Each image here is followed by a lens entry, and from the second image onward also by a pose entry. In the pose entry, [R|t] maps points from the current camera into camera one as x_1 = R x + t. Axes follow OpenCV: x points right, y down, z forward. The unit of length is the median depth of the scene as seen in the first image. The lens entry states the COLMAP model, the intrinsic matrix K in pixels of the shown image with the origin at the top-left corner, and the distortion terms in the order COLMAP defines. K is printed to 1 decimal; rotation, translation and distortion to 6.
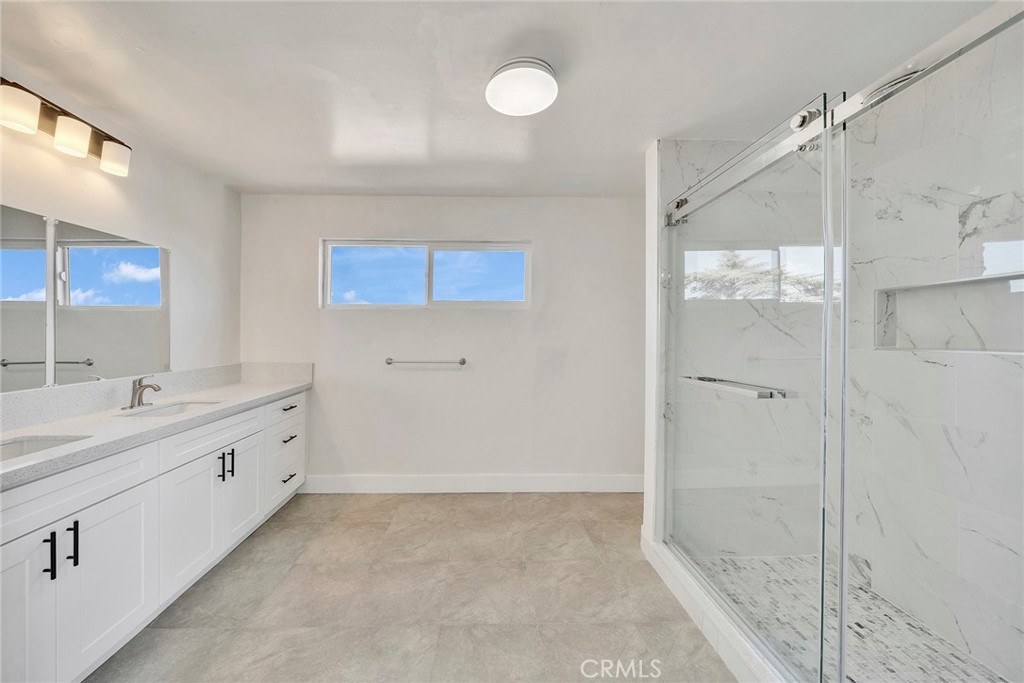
lens RADIAL K [[369.5, 0, 506.4], [0, 369.5, 318.0], [0, 0, 1]] dist [-0.003934, -0.000210]
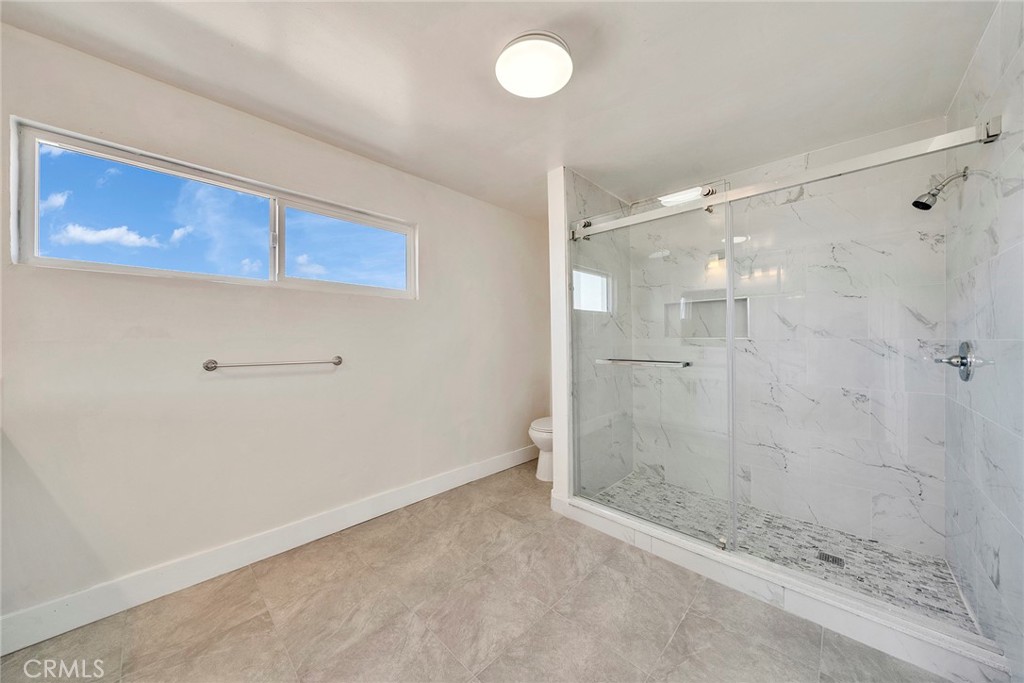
lens RADIAL K [[341.7, 0, 531.3], [0, 341.7, 326.9], [0, 0, 1]] dist [-0.002994, -0.000481]
pose [[0.705339, 0.024089, 0.708461, -0.465802], [-0.031904, 0.999488, -0.002222, 0.049001], [-0.708152, -0.021035, 0.705747, 0.293700]]
